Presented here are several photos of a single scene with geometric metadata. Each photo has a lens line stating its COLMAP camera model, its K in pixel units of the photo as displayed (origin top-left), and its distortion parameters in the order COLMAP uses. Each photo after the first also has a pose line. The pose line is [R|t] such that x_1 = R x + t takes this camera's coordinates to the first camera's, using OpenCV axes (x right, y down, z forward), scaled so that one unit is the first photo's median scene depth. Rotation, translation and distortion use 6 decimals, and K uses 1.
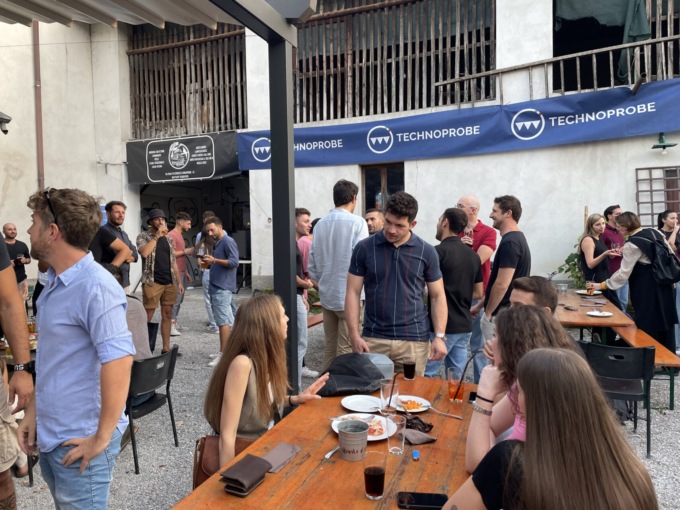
lens RADIAL K [[499.9, 0, 340.0], [0, 499.9, 255.0], [0, 0, 1]] dist [0.051950, -0.059628]
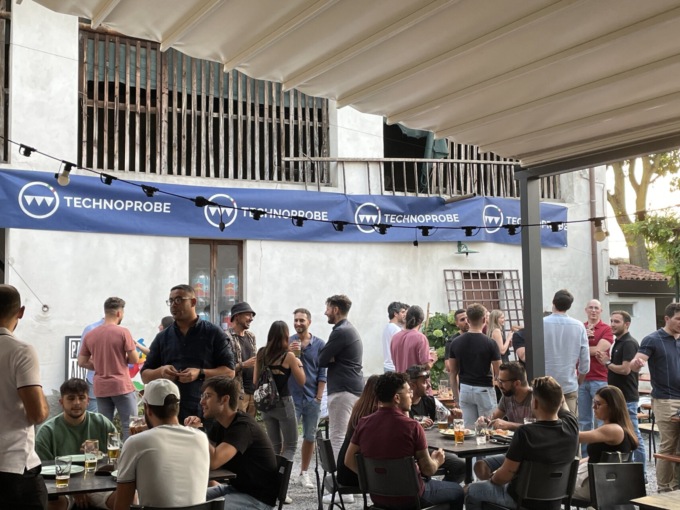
lens RADIAL K [[811.1, 0, 340.0], [0, 811.1, 255.0], [0, 0, 1]] dist [-0.001740, -0.020552]
pose [[0.626596, 0.065929, 0.776551, -0.808044], [0.032681, 0.993316, -0.110703, -0.010405], [-0.778659, 0.094744, 0.620253, 0.054604]]
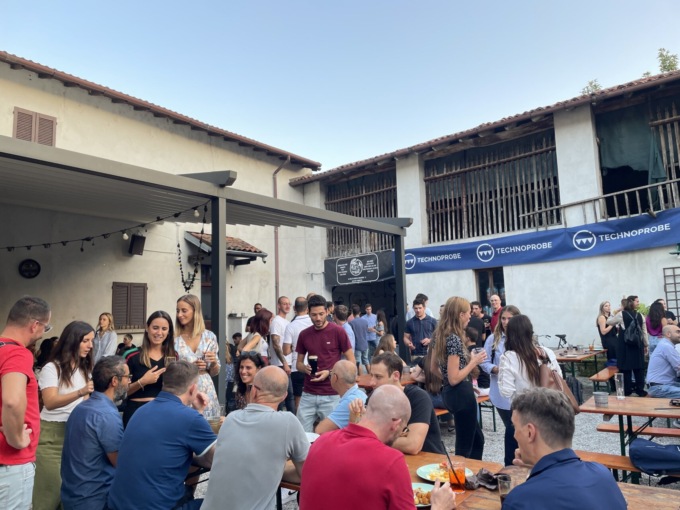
lens RADIAL K [[516.5, 0, 340.0], [0, 516.5, 255.0], [0, 0, 1]] dist [0.108760, -0.158106]
pose [[0.945979, -0.054083, -0.319687, 0.166634], [0.000904, 0.986426, -0.164204, 0.030935], [0.324228, 0.155045, 0.933187, -0.592057]]
